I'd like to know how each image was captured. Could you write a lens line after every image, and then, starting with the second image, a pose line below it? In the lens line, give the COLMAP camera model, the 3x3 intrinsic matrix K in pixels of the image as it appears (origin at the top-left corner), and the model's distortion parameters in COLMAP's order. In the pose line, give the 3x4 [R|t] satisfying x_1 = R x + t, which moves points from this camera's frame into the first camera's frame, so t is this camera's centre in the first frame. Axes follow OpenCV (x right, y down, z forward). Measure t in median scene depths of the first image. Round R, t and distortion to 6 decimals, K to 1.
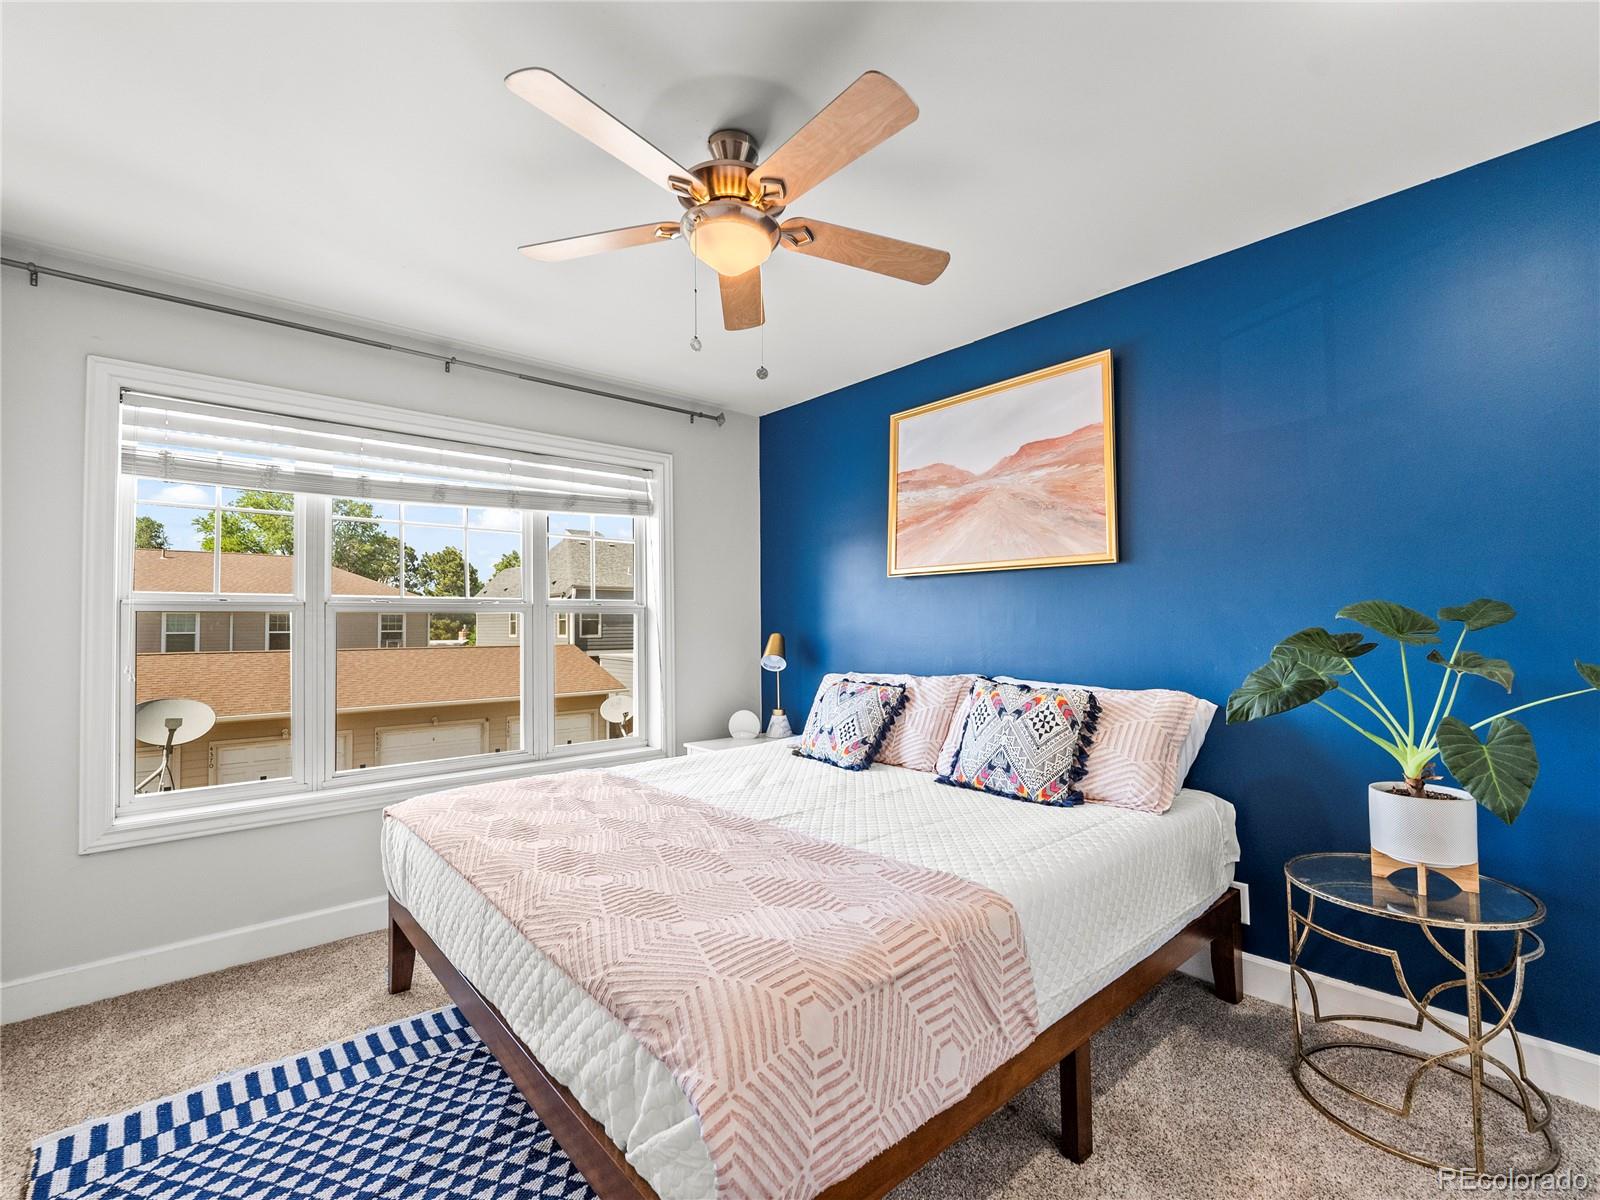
lens RADIAL K [[726.7, 0, 806.8], [0, 726.7, 605.3], [0, 0, 1]] dist [0.001009, -0.001487]
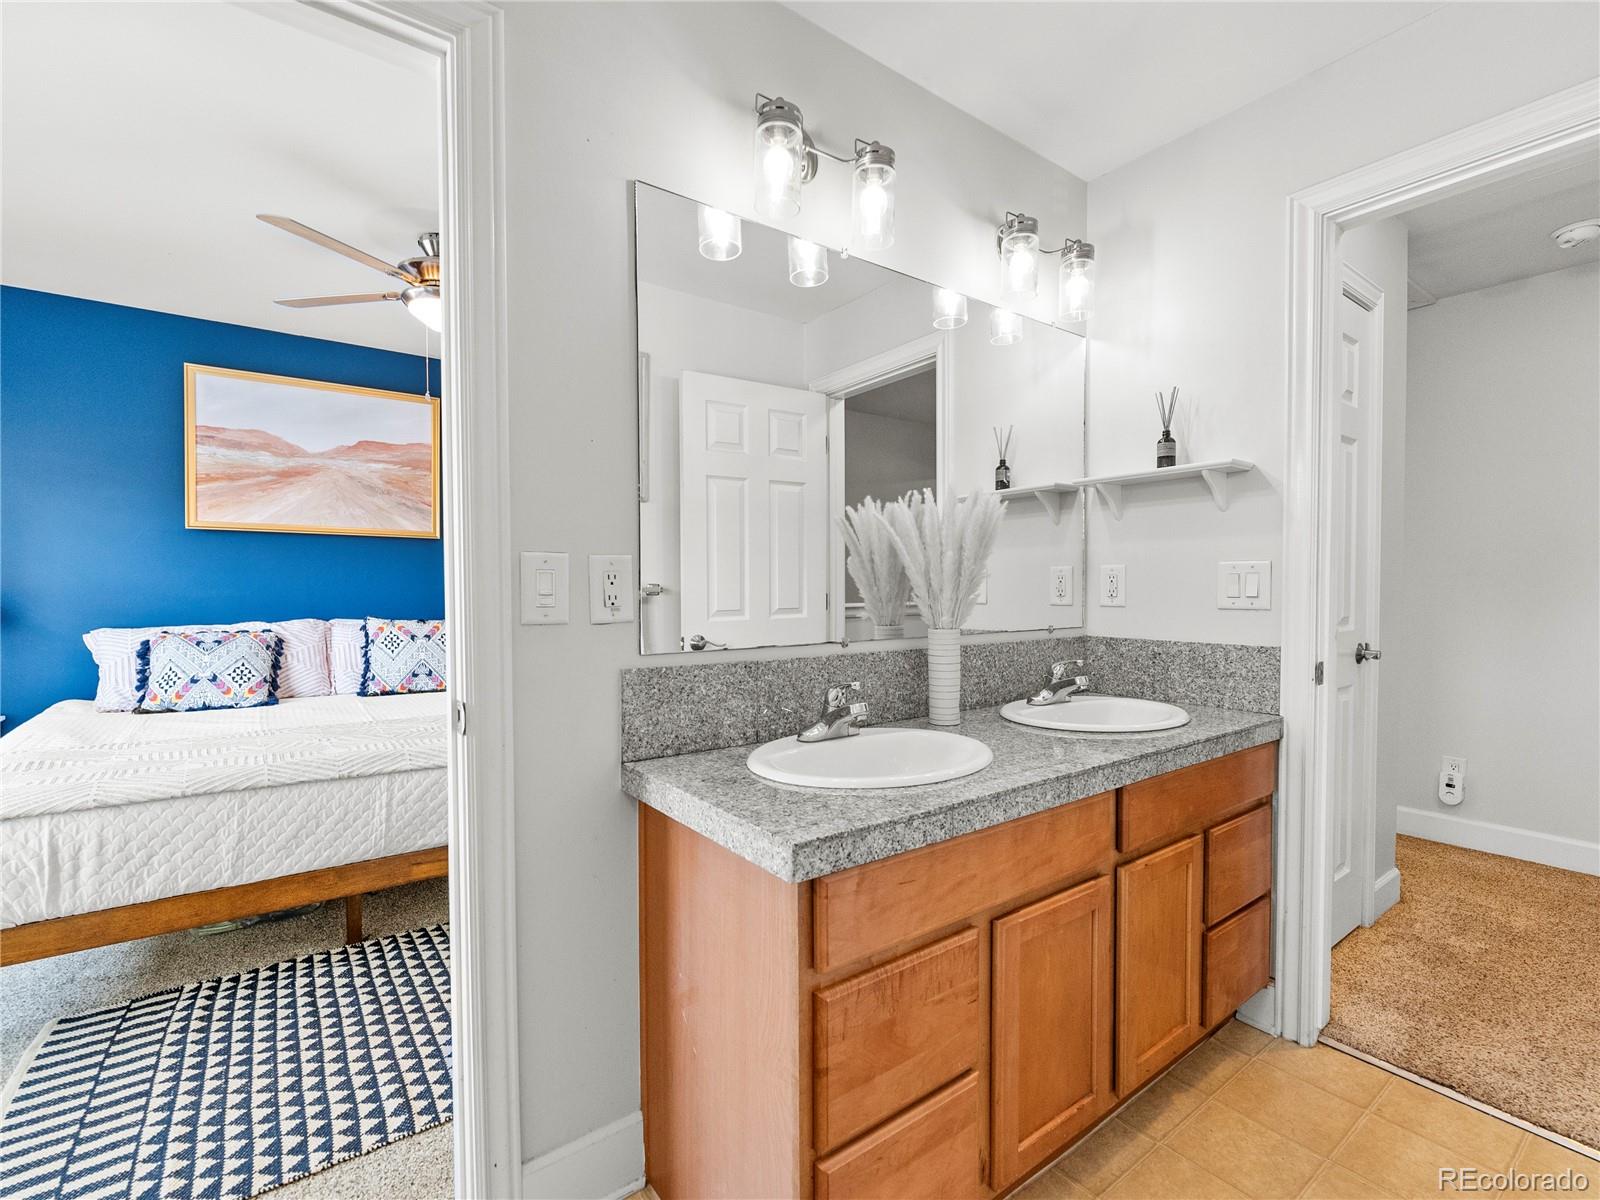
lens RADIAL K [[726.7, 0, 806.8], [0, 726.7, 605.3], [0, 0, 1]] dist [0.001009, -0.001487]
pose [[0.085904, -0.013365, 0.996214, -0.944119], [-0.026399, 0.999528, 0.015686, 0.033286], [-0.995954, -0.027647, 0.085510, 0.083933]]
